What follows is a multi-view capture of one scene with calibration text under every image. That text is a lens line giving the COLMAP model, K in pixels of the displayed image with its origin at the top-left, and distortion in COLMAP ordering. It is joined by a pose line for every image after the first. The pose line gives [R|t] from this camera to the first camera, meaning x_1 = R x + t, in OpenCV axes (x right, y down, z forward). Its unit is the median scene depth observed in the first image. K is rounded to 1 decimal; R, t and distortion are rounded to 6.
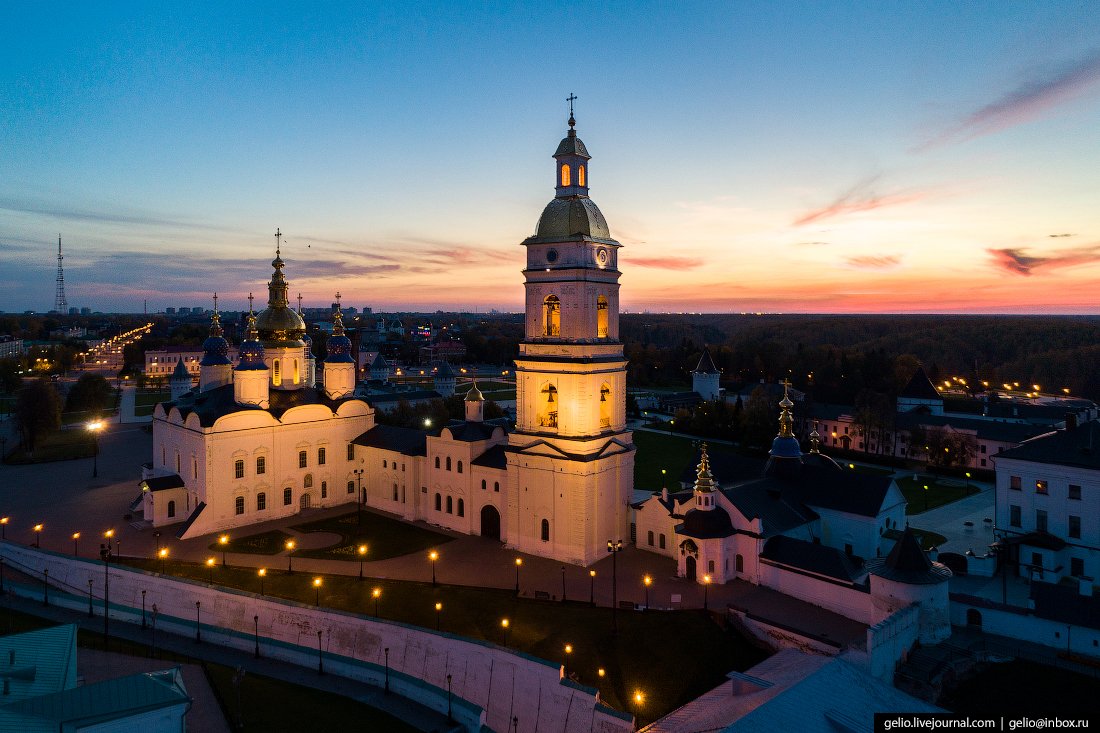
lens RADIAL K [[757.4, 0, 538.7], [0, 757.4, 329.0], [0, 0, 1]] dist [-0.001082, 0.002339]
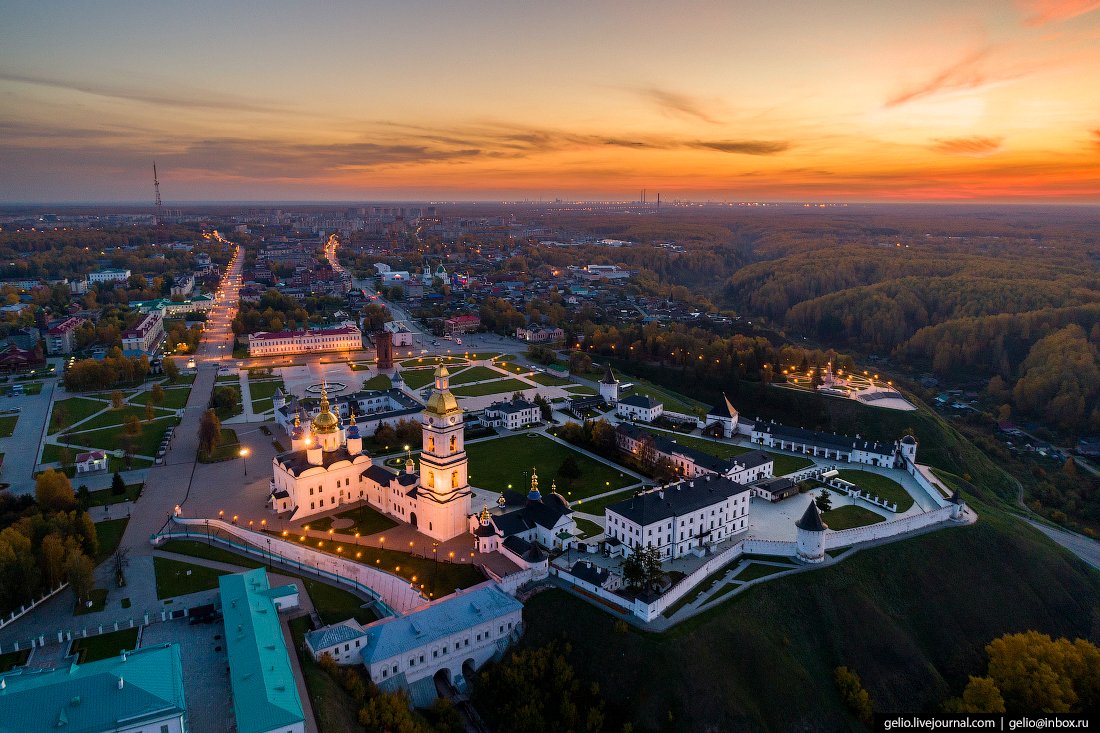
lens RADIAL K [[727.9, 0, 545.7], [0, 727.9, 380.0], [0, 0, 1]] dist [0.002238, 0.000553]
pose [[0.996972, 0.022169, -0.074531, 0.512851], [-0.005374, 0.975849, 0.218380, -0.677945], [0.077573, -0.217318, 0.973014, -1.117122]]
